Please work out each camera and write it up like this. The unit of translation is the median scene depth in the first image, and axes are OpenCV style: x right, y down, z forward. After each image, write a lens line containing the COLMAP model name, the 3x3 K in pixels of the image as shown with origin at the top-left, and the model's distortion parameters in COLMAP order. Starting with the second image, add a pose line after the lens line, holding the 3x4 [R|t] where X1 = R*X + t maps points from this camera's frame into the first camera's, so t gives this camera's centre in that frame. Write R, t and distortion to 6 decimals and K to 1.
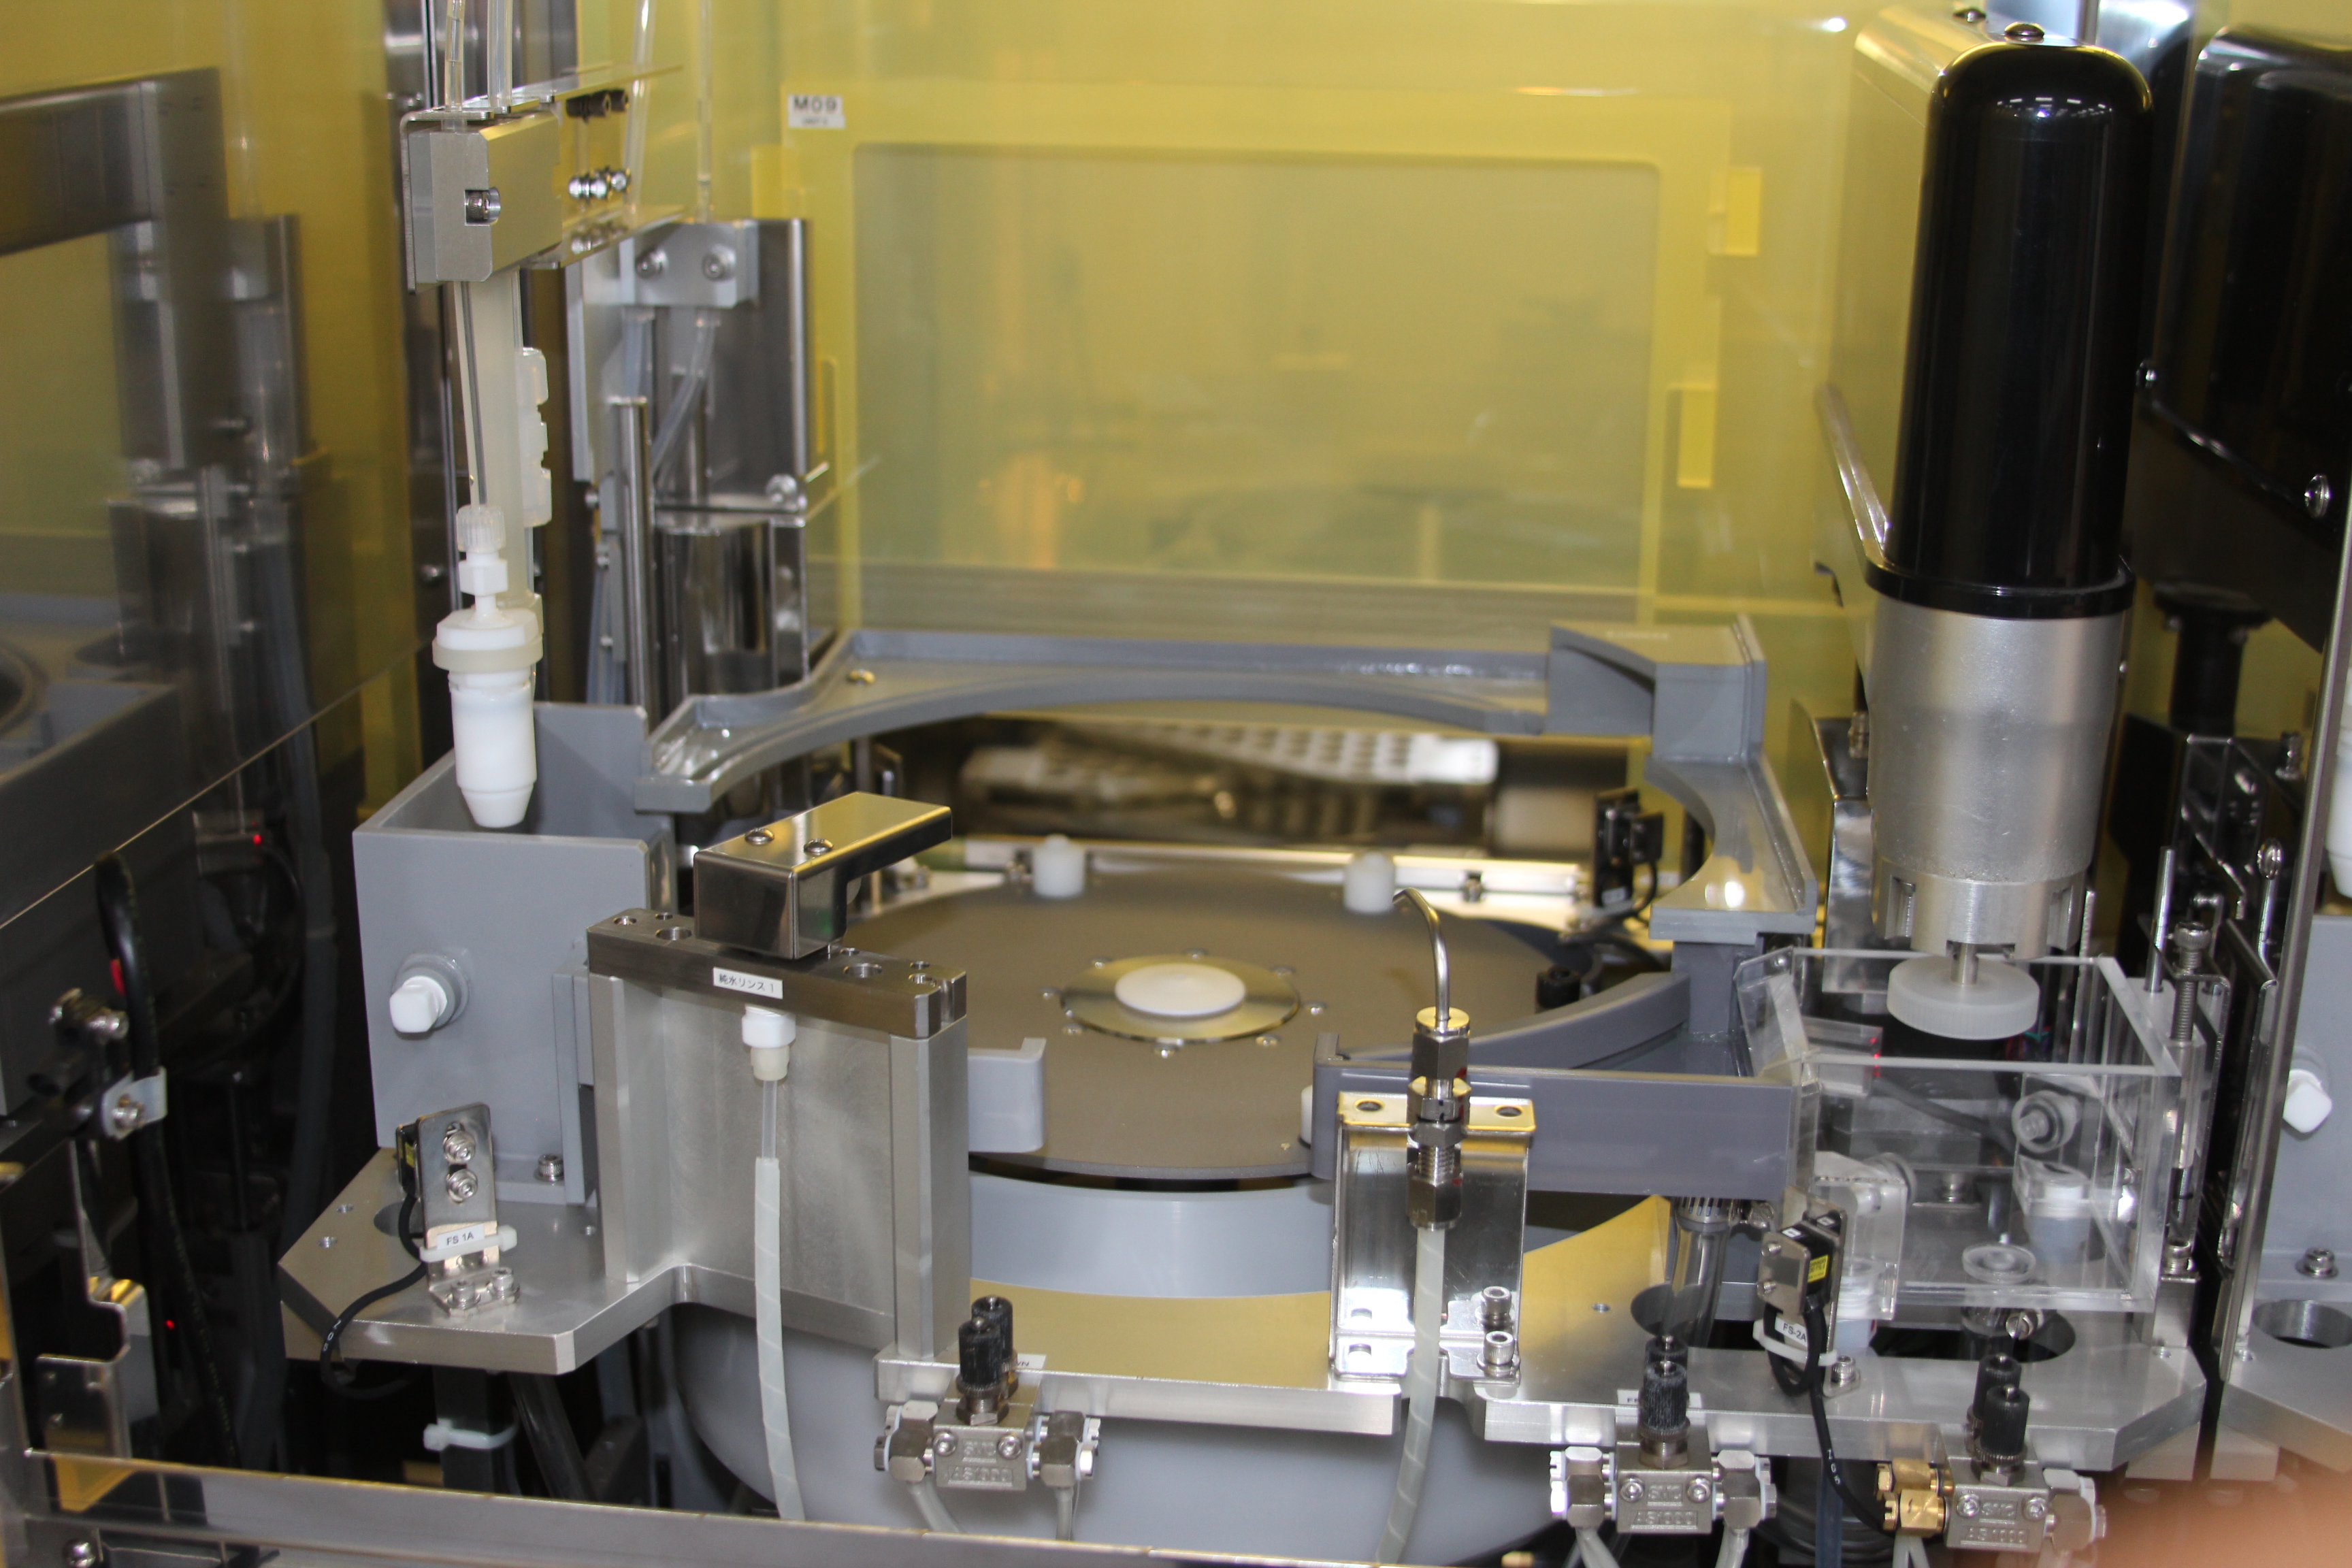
lens RADIAL K [[3046.9, 0, 1176.0], [0, 3046.9, 784.0], [0, 0, 1]] dist [-0.186494, 0.162073]
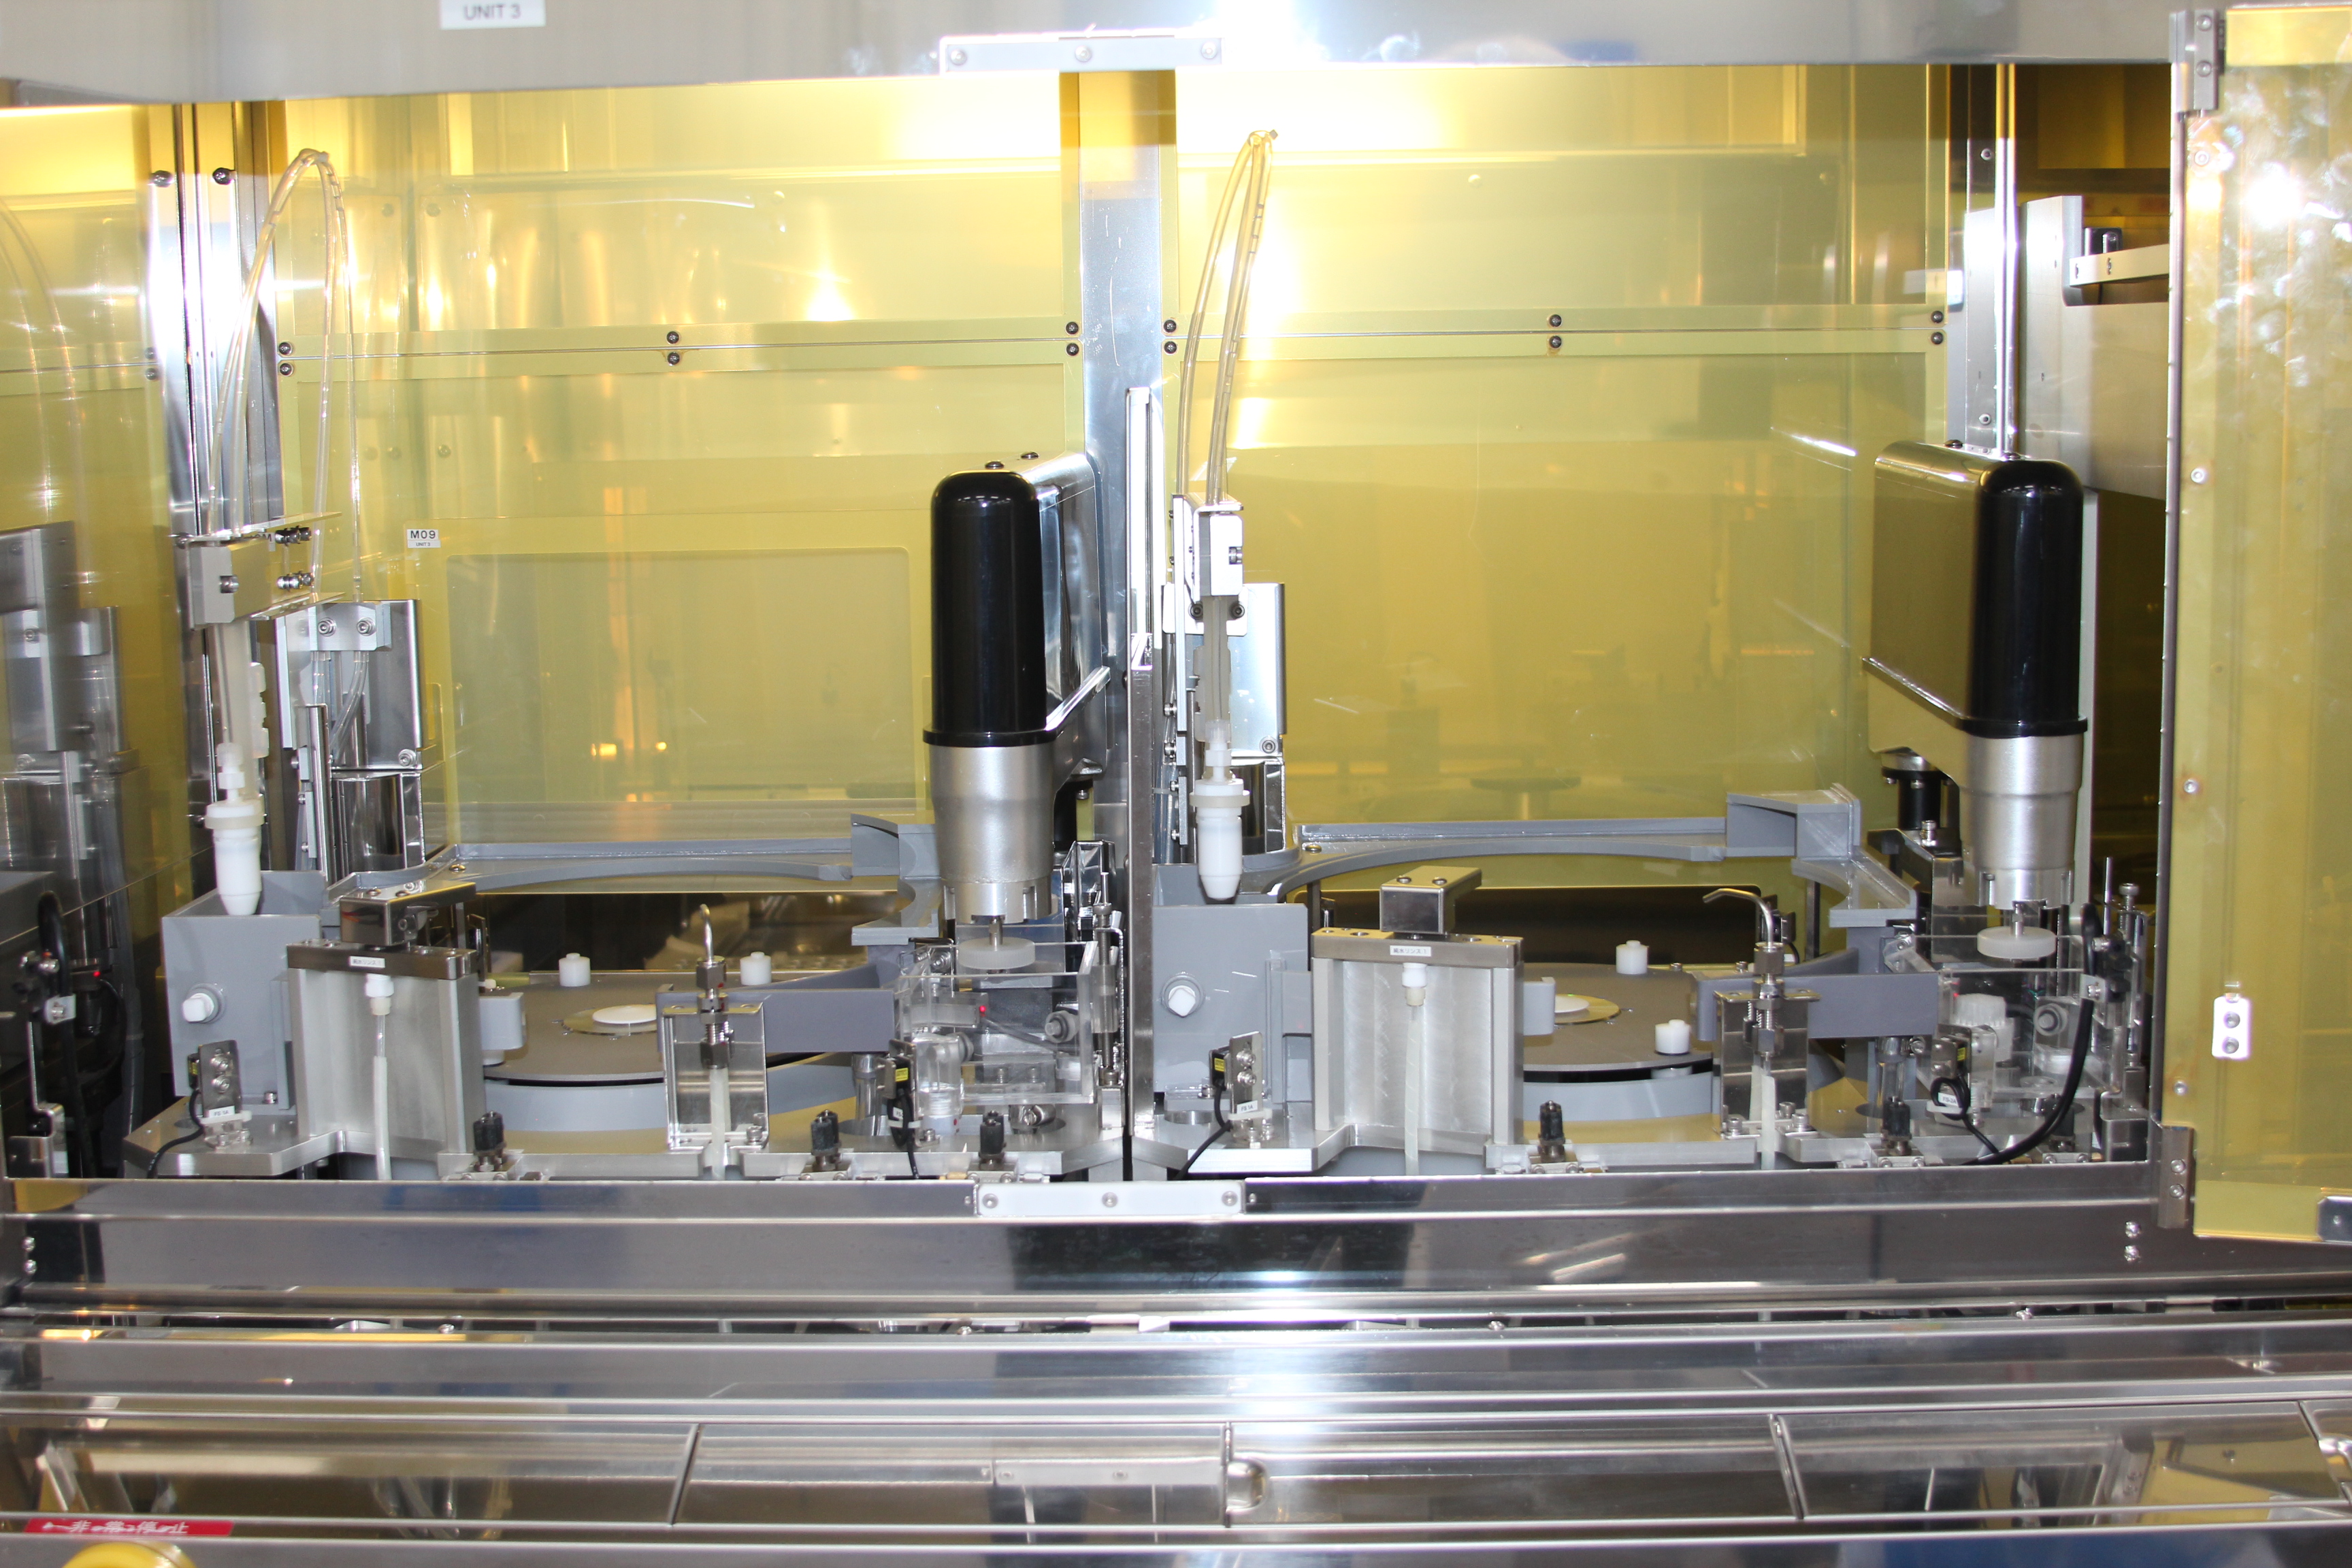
lens RADIAL K [[3046.9, 0, 1176.0], [0, 3046.9, 784.0], [0, 0, 1]] dist [-0.186494, 0.162073]
pose [[0.995956, -0.038274, 0.081282, 0.199997], [0.049911, 0.987973, -0.146350, 0.231076], [-0.074703, 0.149815, 0.985888, -0.862434]]
